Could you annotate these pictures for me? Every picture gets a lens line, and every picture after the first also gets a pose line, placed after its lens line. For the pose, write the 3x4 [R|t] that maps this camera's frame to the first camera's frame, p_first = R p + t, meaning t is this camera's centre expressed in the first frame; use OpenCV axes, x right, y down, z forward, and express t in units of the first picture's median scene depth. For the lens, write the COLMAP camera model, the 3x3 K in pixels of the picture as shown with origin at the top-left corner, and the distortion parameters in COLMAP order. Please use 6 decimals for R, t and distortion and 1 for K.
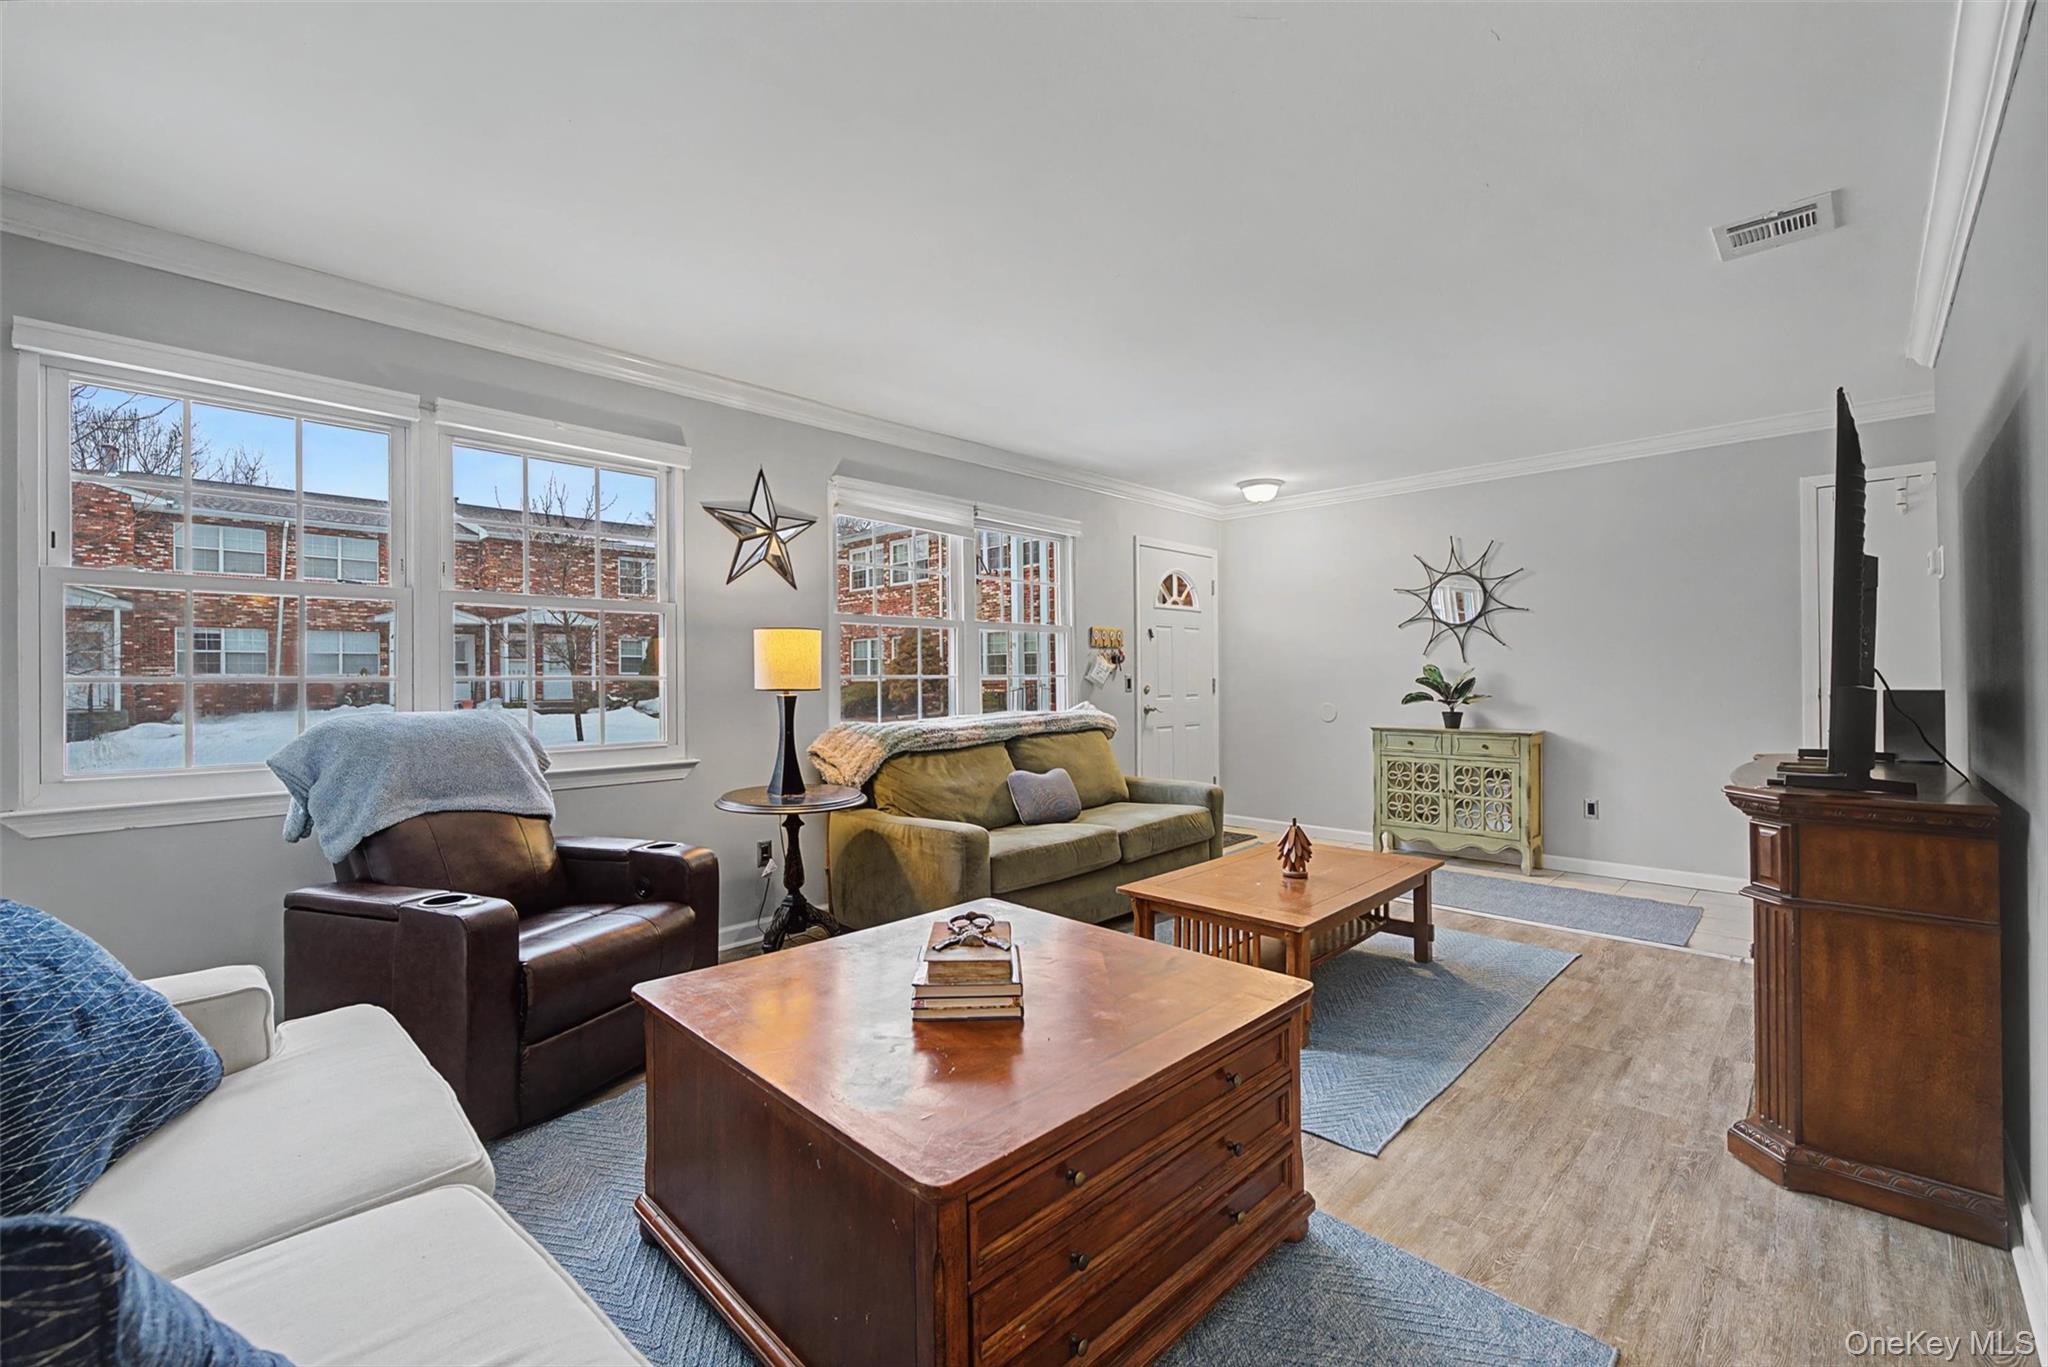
lens RADIAL K [[846.9, 0, 1009.3], [0, 846.9, 675.9], [0, 0, 1]] dist [-0.004214, 0.002111]
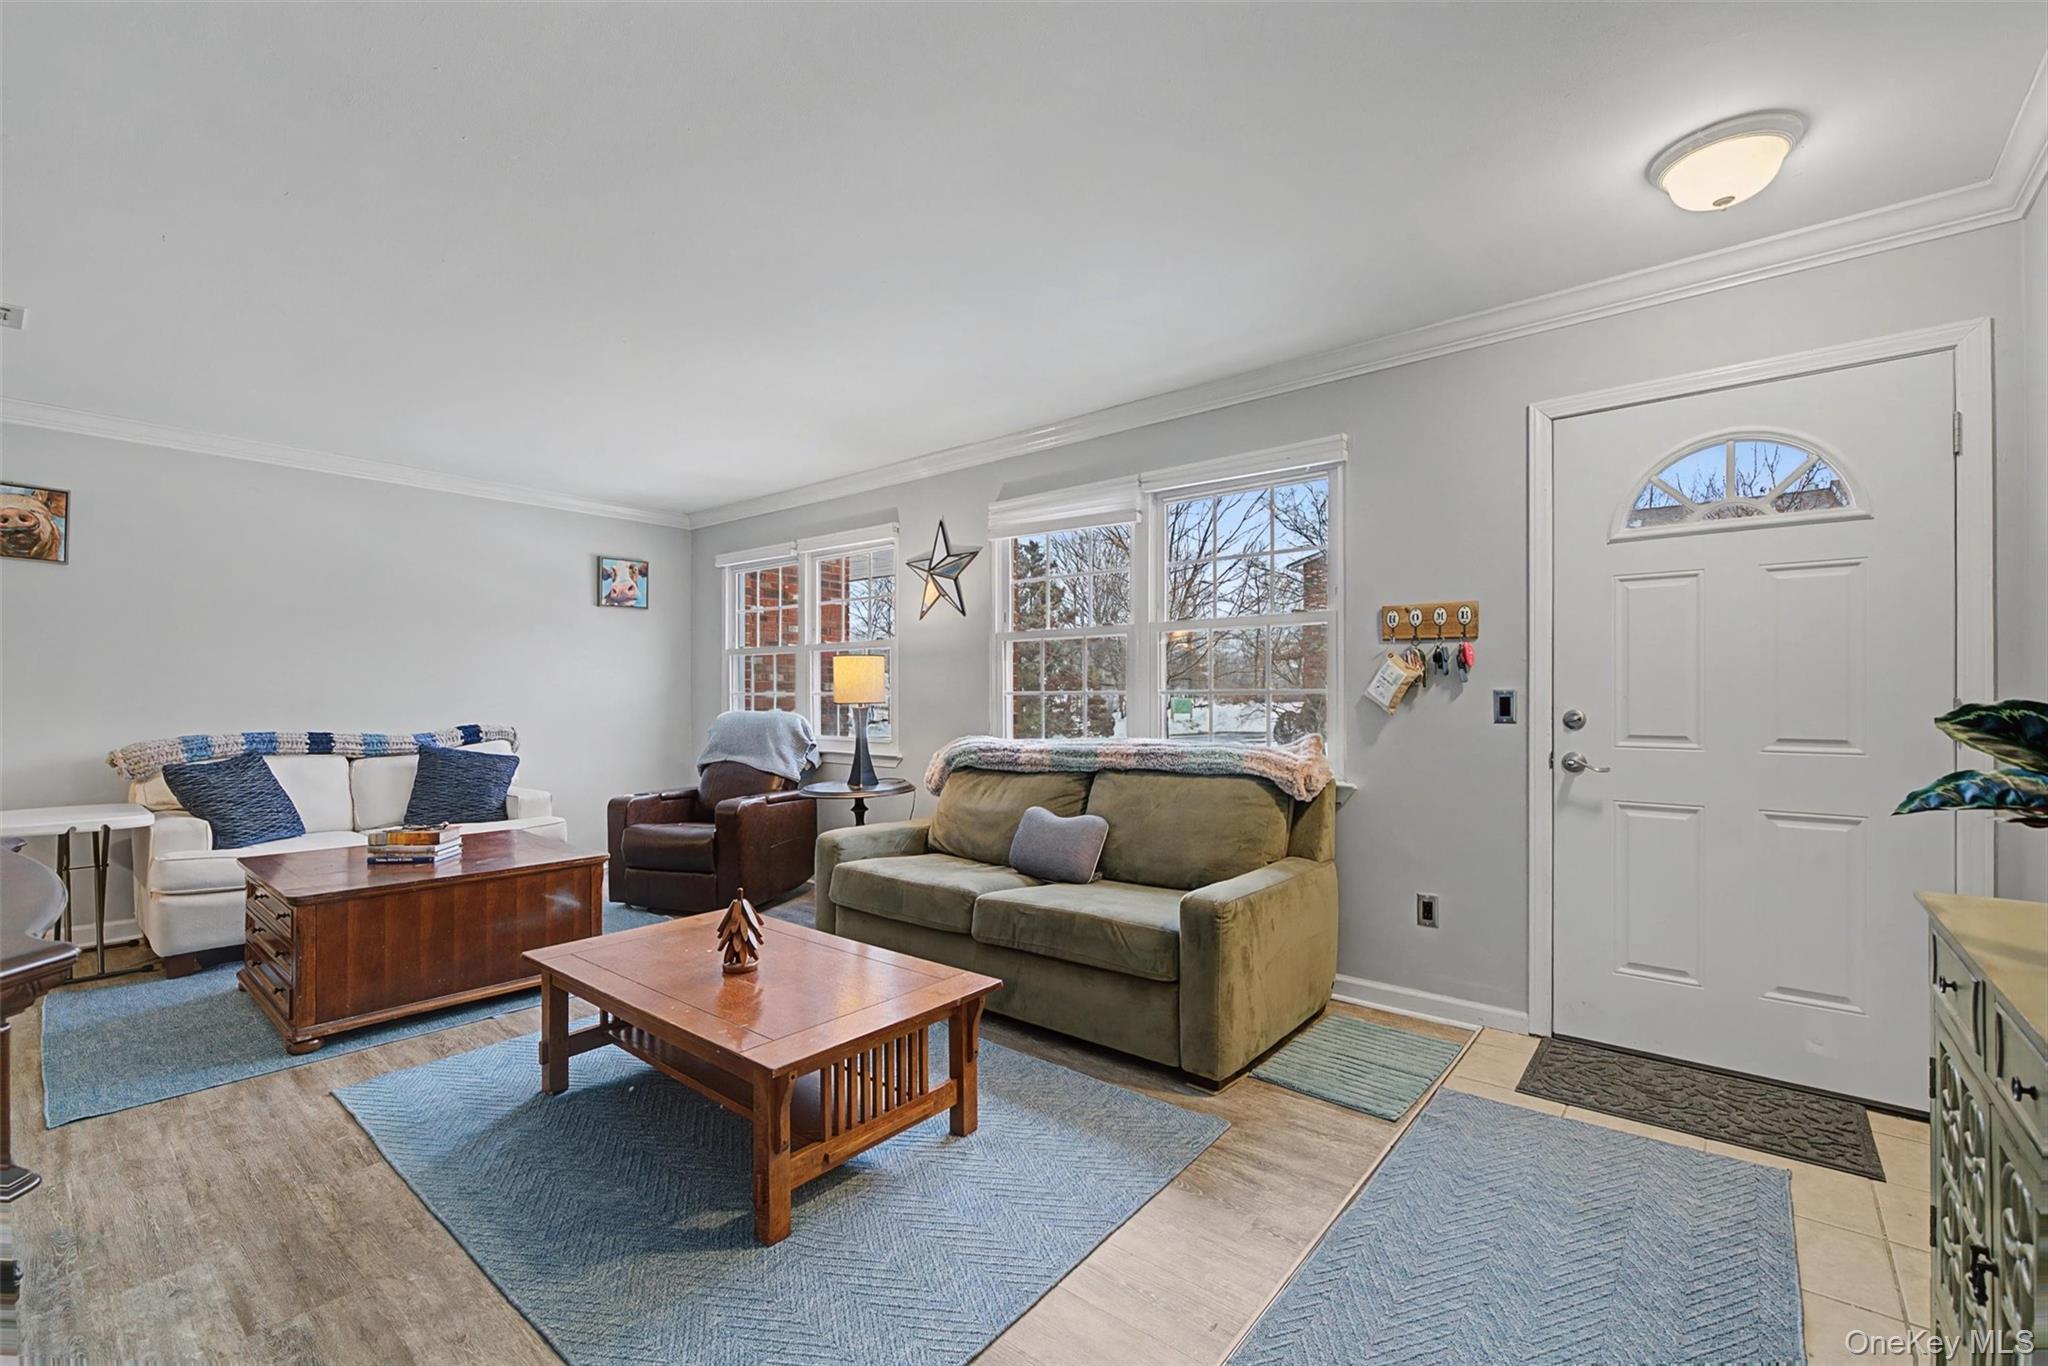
lens RADIAL K [[846.9, 0, 1021.5], [0, 846.9, 693.6], [0, 0, 1]] dist [-0.004214, 0.002111]
pose [[0.103615, 0.007909, -0.994586, 0.897651], [0.006916, 0.999938, 0.008672, -0.006647], [0.994593, -0.007778, 0.103554, 0.961176]]
